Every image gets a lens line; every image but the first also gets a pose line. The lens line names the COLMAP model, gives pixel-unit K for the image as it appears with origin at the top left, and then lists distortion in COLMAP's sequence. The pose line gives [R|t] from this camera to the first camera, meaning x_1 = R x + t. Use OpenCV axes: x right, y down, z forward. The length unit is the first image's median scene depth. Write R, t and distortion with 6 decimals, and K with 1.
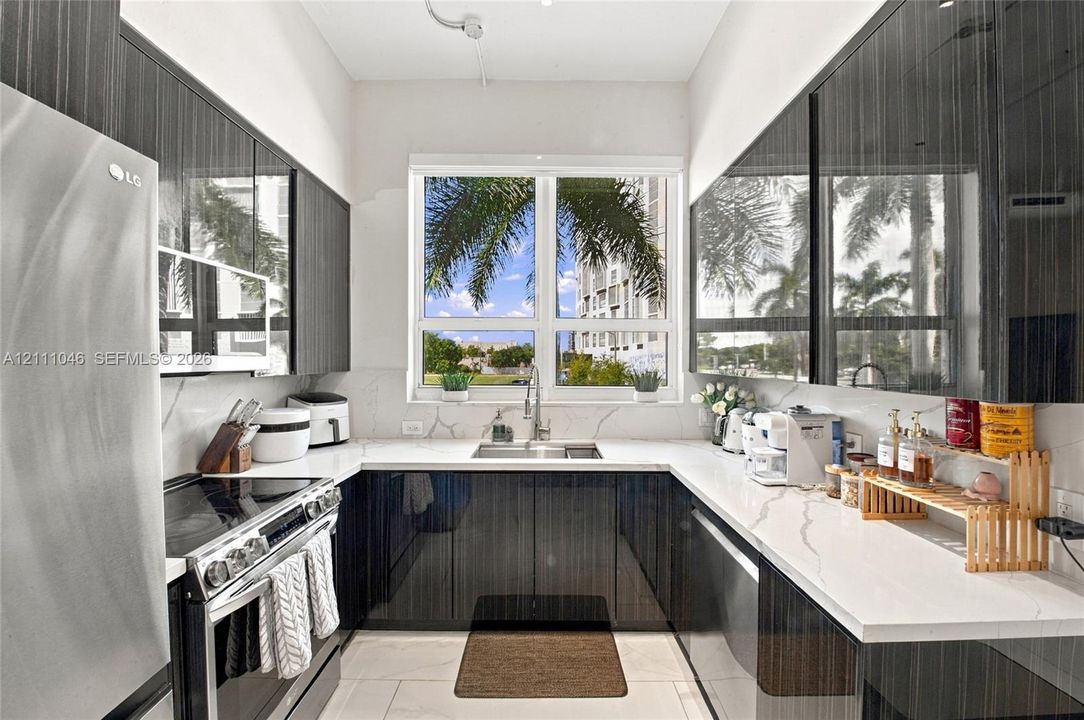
lens RADIAL K [[438.8, 0, 540.1], [0, 438.8, 359.4], [0, 0, 1]] dist [-0.020114, -0.000670]
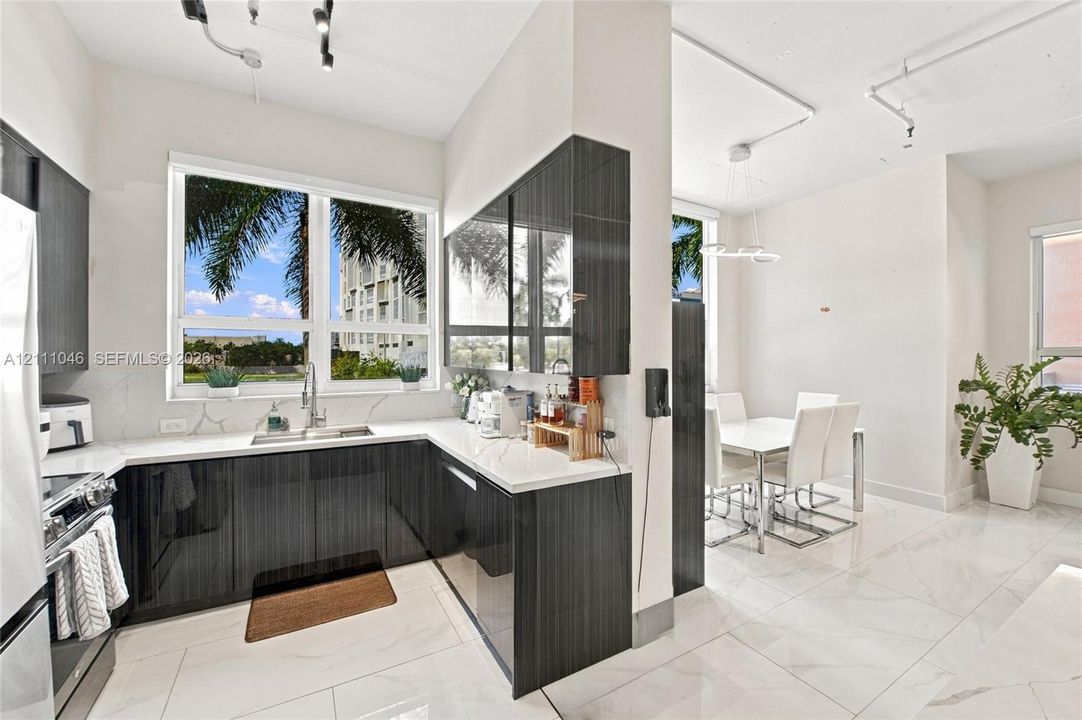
lens RADIAL K [[438.0, 0, 541.4], [0, 438.0, 358.6], [0, 0, 1]] dist [-0.020114, -0.000670]
pose [[0.870367, -0.006055, 0.492366, -0.051897], [0.003348, 0.999974, 0.006378, -0.000295], [-0.492392, -0.003902, 0.870365, -0.302214]]
